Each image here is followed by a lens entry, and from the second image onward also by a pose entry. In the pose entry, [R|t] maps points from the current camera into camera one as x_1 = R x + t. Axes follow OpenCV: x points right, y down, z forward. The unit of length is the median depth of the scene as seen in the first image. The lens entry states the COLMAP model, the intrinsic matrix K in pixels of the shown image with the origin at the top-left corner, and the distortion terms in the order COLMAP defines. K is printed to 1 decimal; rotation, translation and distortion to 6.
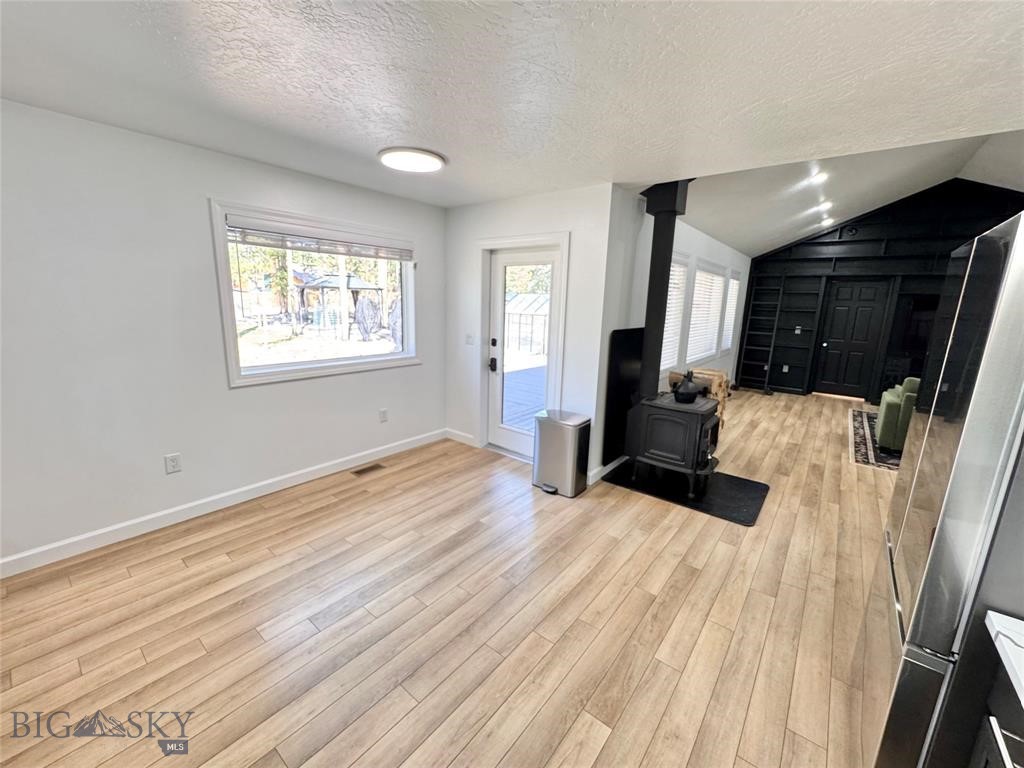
lens RADIAL K [[410.5, 0, 510.5], [0, 410.5, 383.6], [0, 0, 1]] dist [-0.002966, 0.000509]
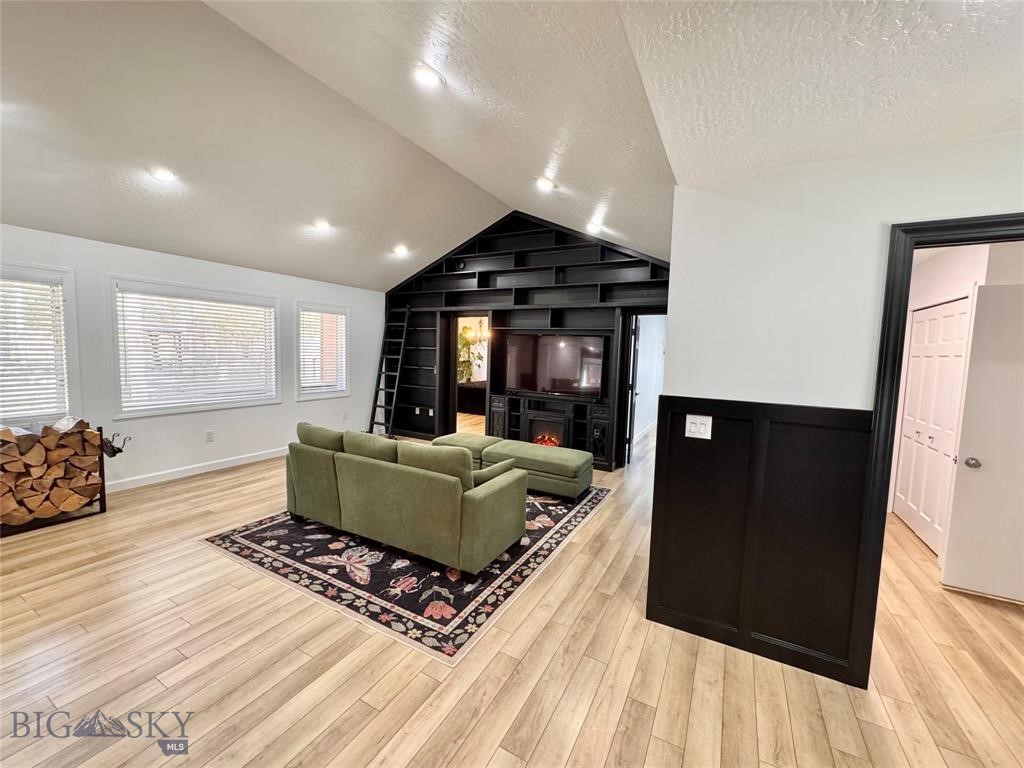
lens RADIAL K [[410.5, 0, 512.3], [0, 410.5, 379.6], [0, 0, 1]] dist [-0.002966, 0.000509]
pose [[0.984052, -0.010924, 0.177547, 1.448559], [0.032869, 0.992091, -0.121137, 0.016220], [-0.174820, 0.125040, 0.976628, 0.165376]]
